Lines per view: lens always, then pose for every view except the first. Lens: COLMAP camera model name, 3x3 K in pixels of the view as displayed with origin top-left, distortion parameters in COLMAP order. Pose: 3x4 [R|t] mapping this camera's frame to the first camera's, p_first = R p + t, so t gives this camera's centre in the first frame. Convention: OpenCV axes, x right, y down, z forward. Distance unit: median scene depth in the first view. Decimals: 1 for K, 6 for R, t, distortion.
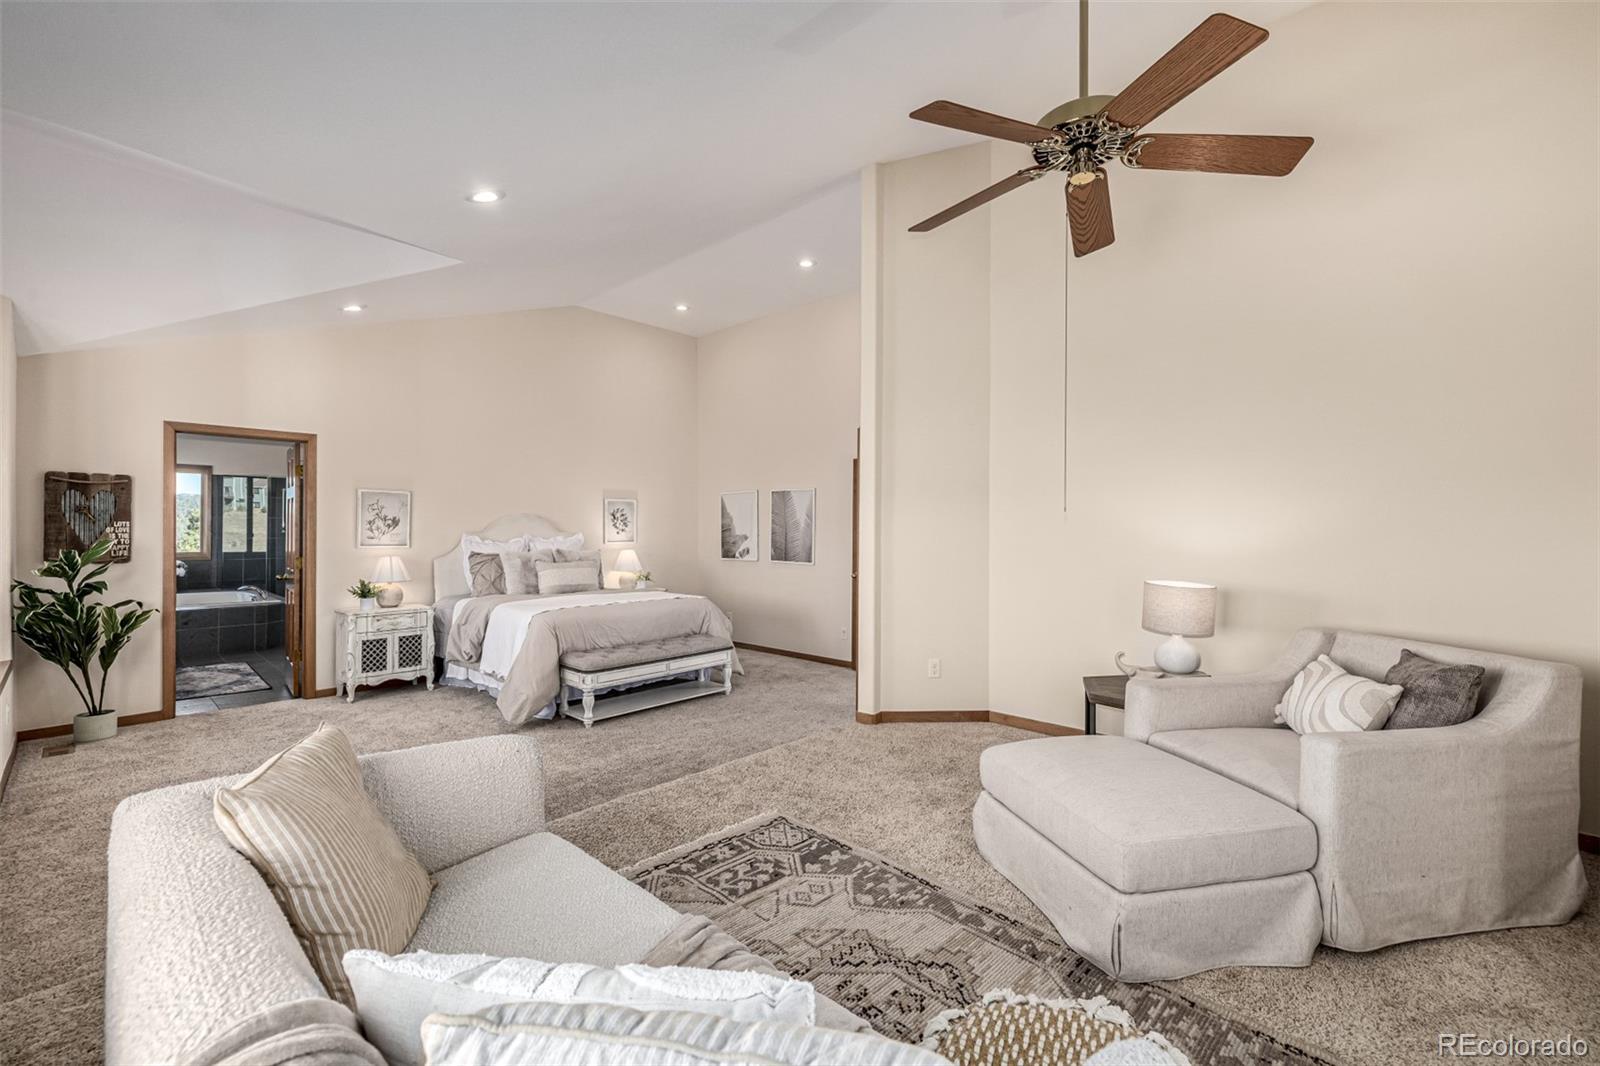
lens RADIAL K [[672.6, 0, 801.1], [0, 672.6, 528.7], [0, 0, 1]] dist [0.001602, 0.000219]
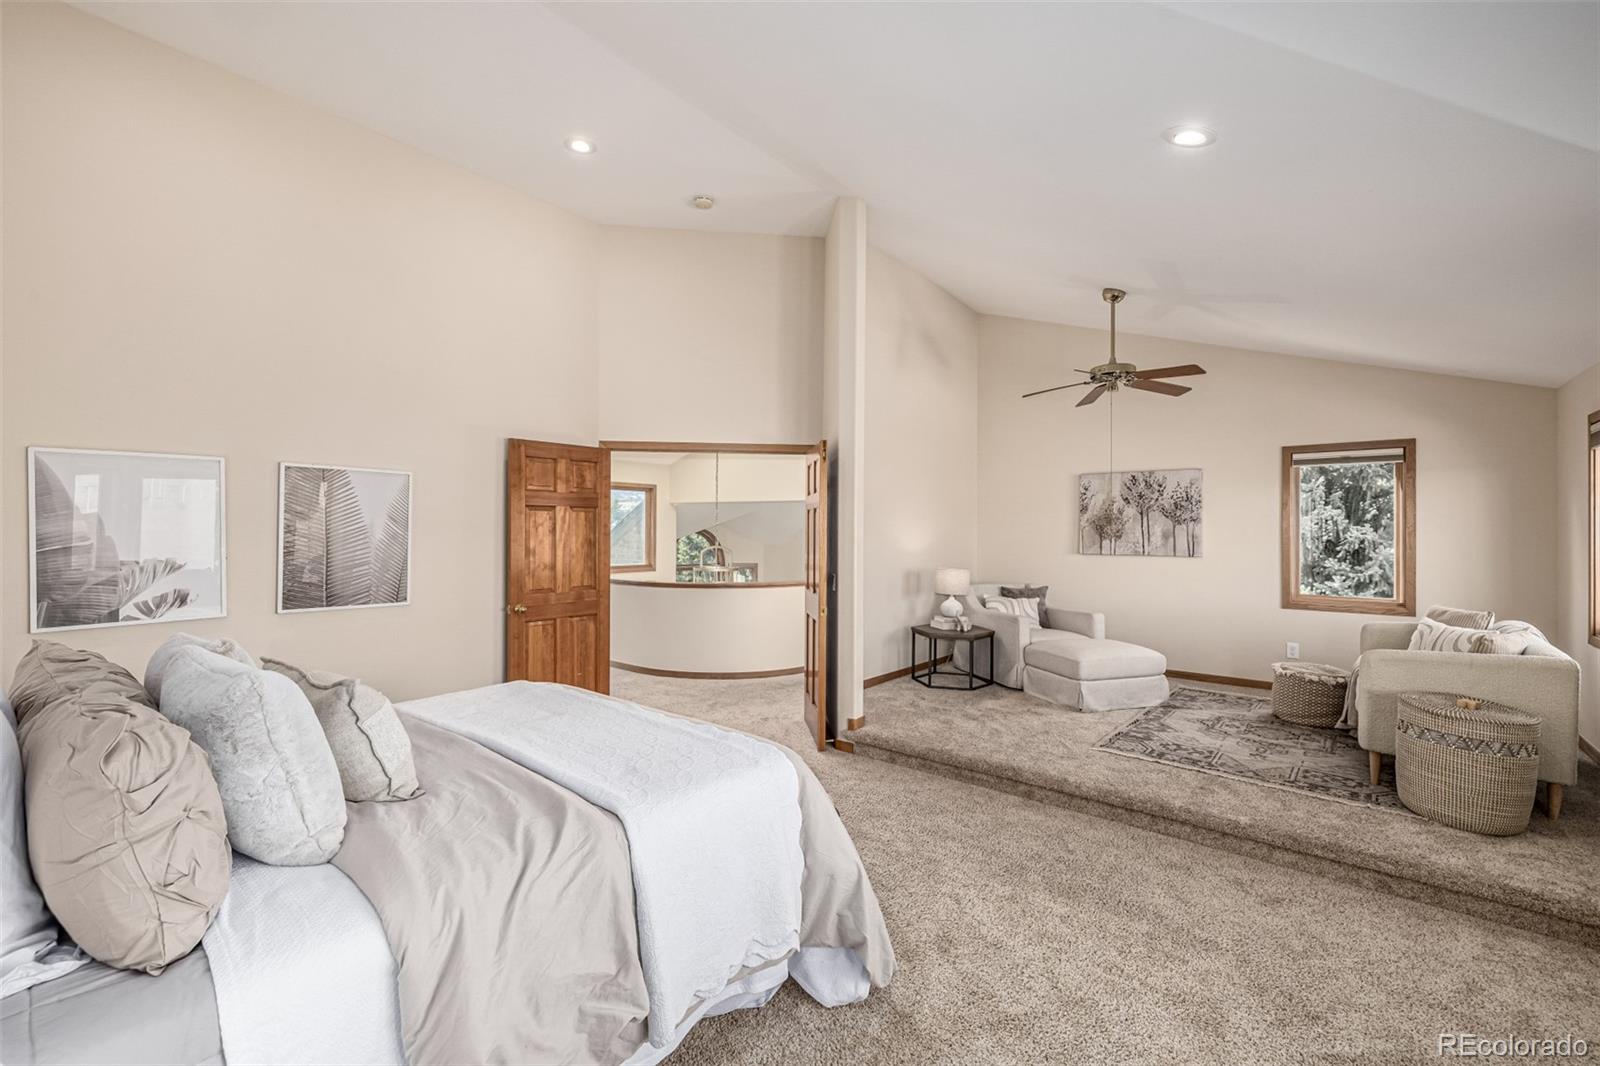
lens RADIAL K [[673.8, 0, 795.5], [0, 673.8, 529.9], [0, 0, 1]] dist [-0.000313, -0.000259]
pose [[-0.062690, -0.015345, 0.997915, -0.570193], [-0.010002, 0.999841, 0.014746, -0.021325], [-0.997983, -0.009057, -0.062833, 0.697743]]
